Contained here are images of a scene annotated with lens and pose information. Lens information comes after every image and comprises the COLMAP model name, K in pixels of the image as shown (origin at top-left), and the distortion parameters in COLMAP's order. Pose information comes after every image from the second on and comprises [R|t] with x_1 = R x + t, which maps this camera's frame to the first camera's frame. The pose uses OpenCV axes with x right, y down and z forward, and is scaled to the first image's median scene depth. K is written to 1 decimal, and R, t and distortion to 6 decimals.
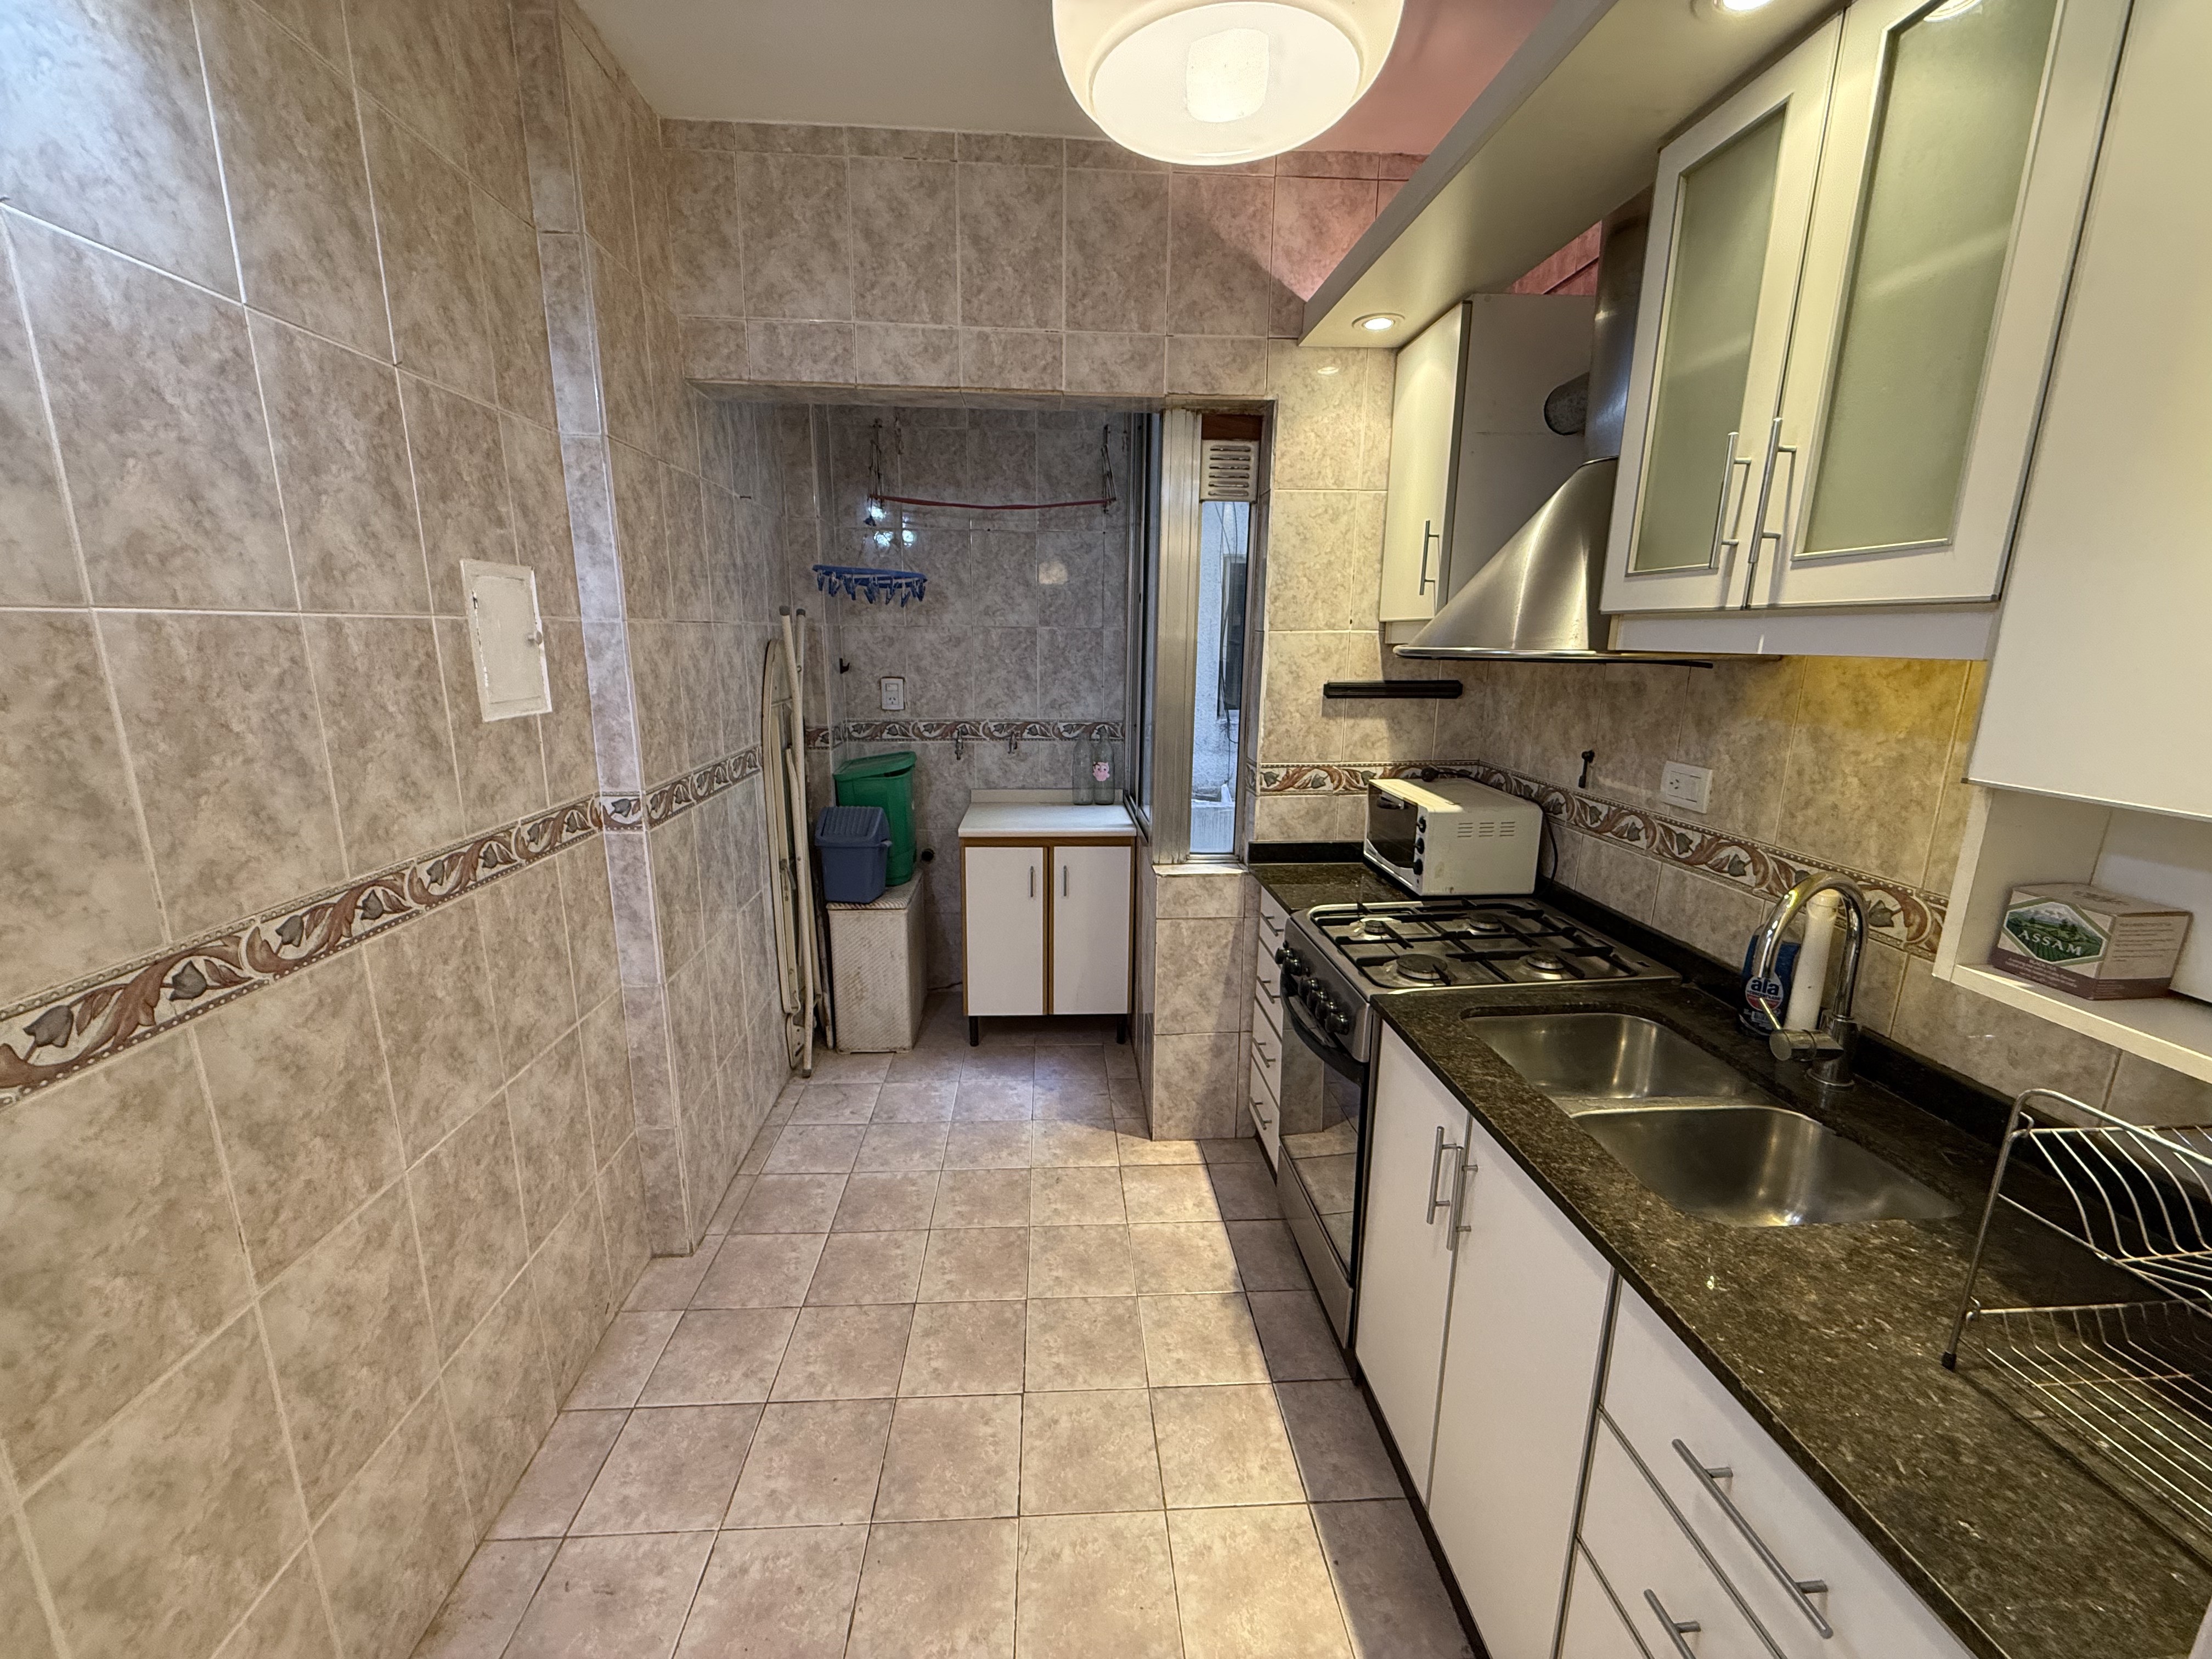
lens RADIAL K [[878.1, 0, 1096.4], [0, 878.1, 837.9], [0, 0, 1]] dist [0.000293, -0.000909]
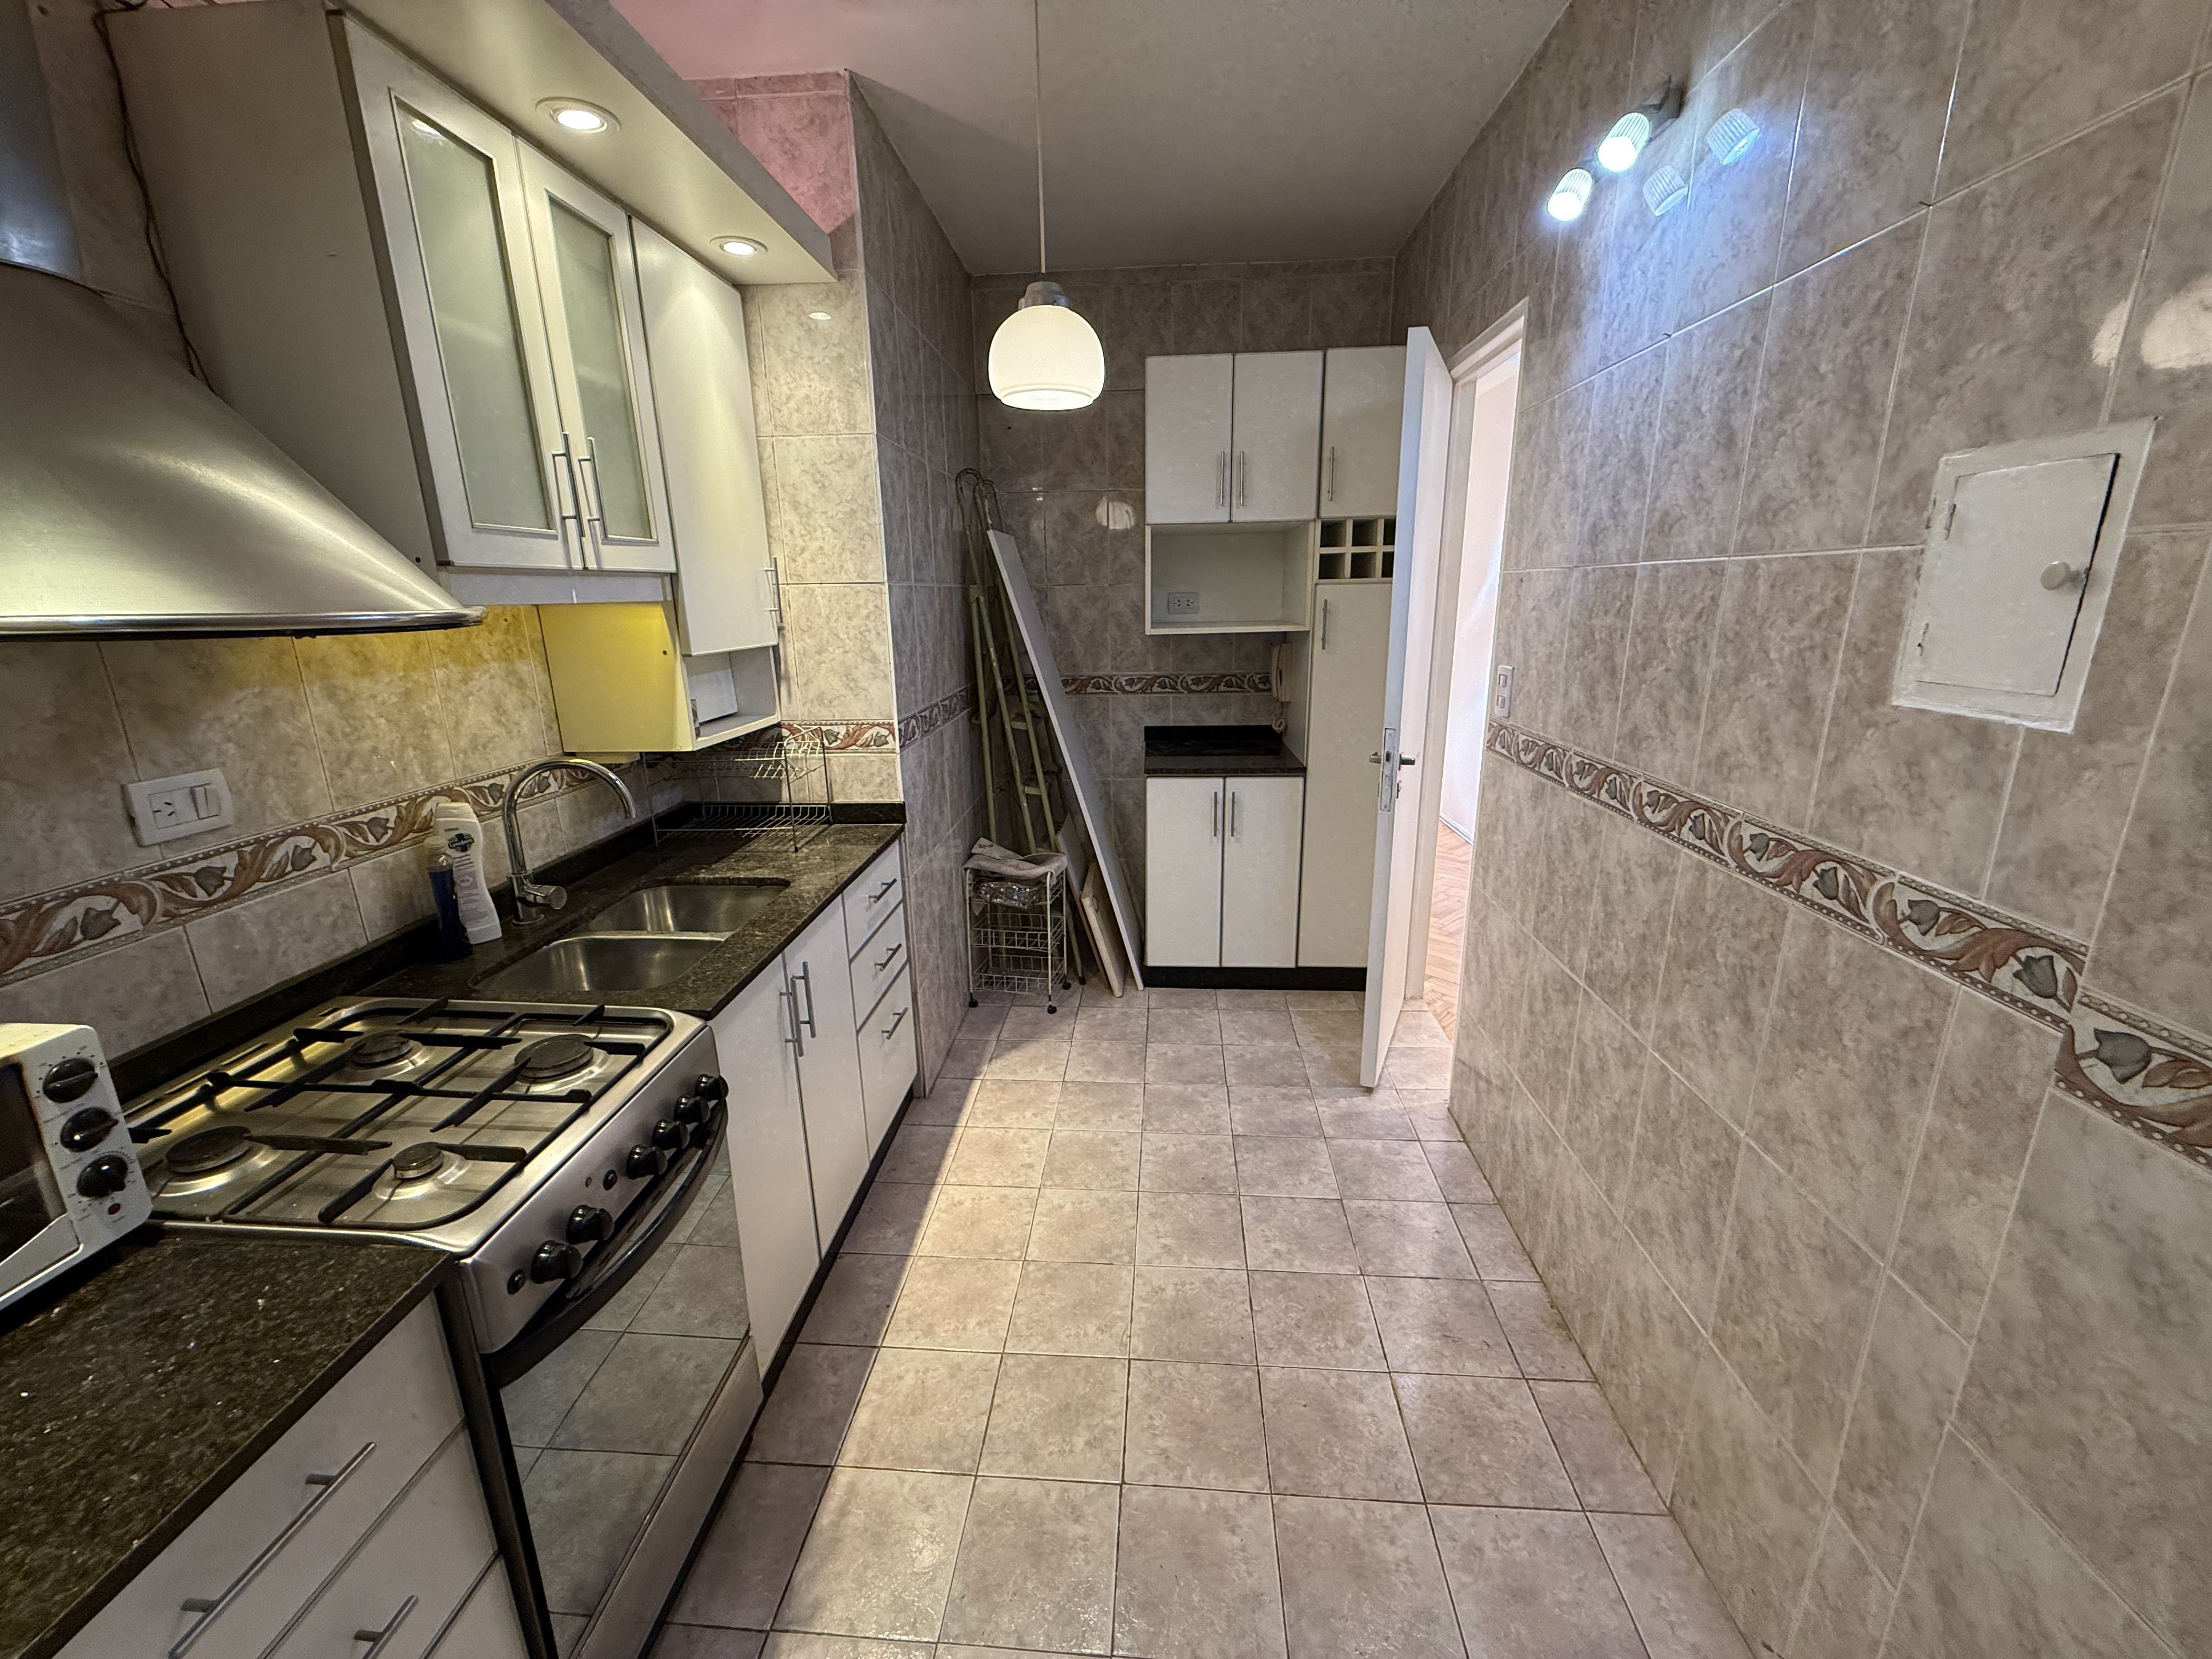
lens RADIAL K [[878.1, 0, 1099.4], [0, 878.1, 831.3], [0, 0, 1]] dist [0.000293, -0.000909]
pose [[-0.990900, -0.026221, 0.132021, -0.189808], [0.040023, 0.879079, 0.474993, -0.398797], [-0.128512, 0.475954, -0.870030, 1.745811]]
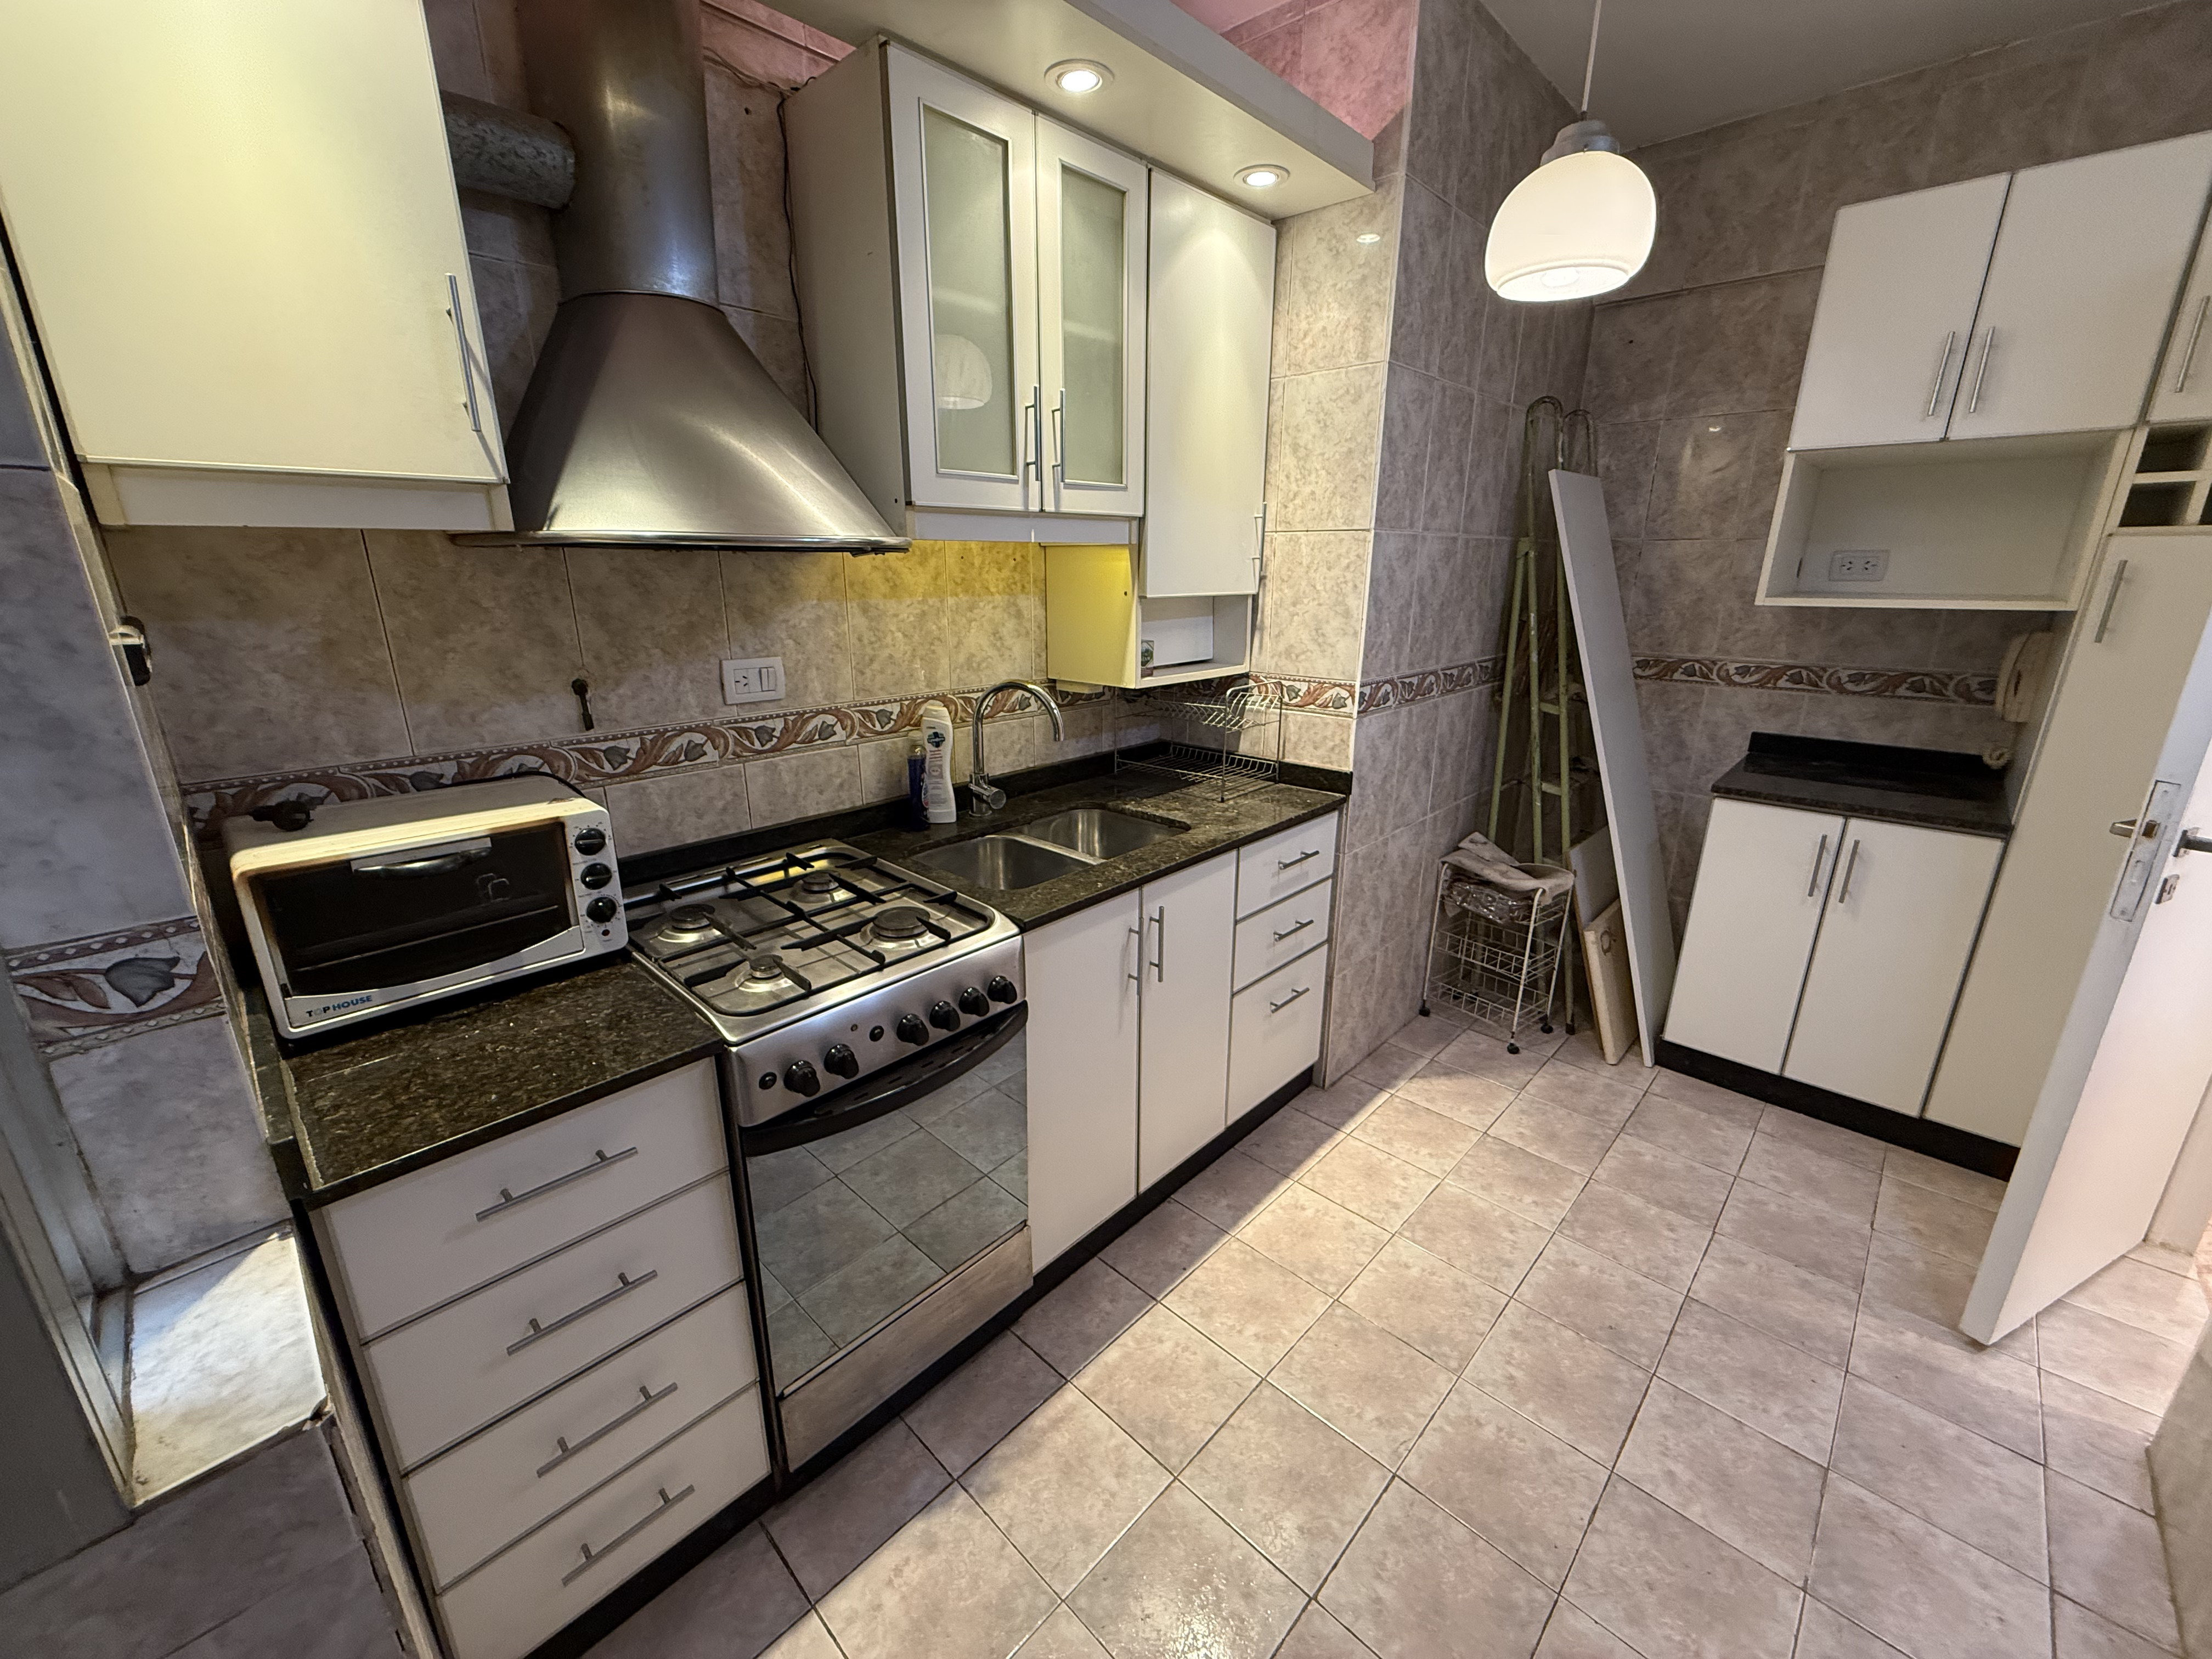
lens RADIAL K [[878.1, 0, 1096.0], [0, 878.1, 831.4], [0, 0, 1]] dist [0.000293, -0.000909]
pose [[-0.675370, -0.221370, 0.703470, -0.398695], [0.163625, 0.885132, 0.435625, -0.320482], [-0.719098, 0.409313, -0.561570, 1.541847]]
